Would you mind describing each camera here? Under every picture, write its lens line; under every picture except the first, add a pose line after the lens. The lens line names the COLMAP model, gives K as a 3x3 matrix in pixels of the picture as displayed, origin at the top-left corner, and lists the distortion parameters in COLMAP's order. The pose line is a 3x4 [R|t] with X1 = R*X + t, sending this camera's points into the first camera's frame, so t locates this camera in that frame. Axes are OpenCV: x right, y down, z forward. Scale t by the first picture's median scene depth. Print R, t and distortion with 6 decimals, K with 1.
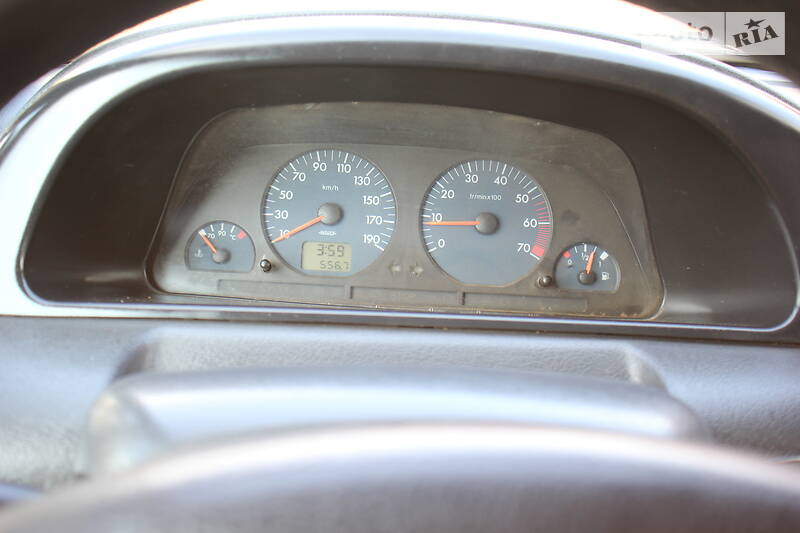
lens RADIAL K [[865.7, 0, 400.0], [0, 865.7, 266.5], [0, 0, 1]] dist [0.008200, 0.001559]
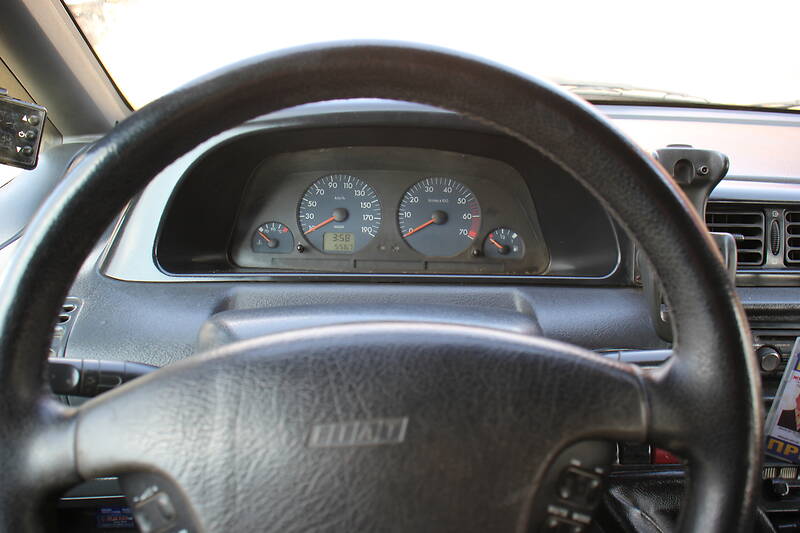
lens RADIAL K [[661.5, 0, 400.0], [0, 661.5, 266.5], [0, 0, 1]] dist [-0.069645, 0.001119]
pose [[0.999070, -0.030173, -0.030793, 0.063935], [0.031073, 0.999091, 0.029179, 0.002175], [0.029885, -0.030108, 0.999100, -0.212414]]
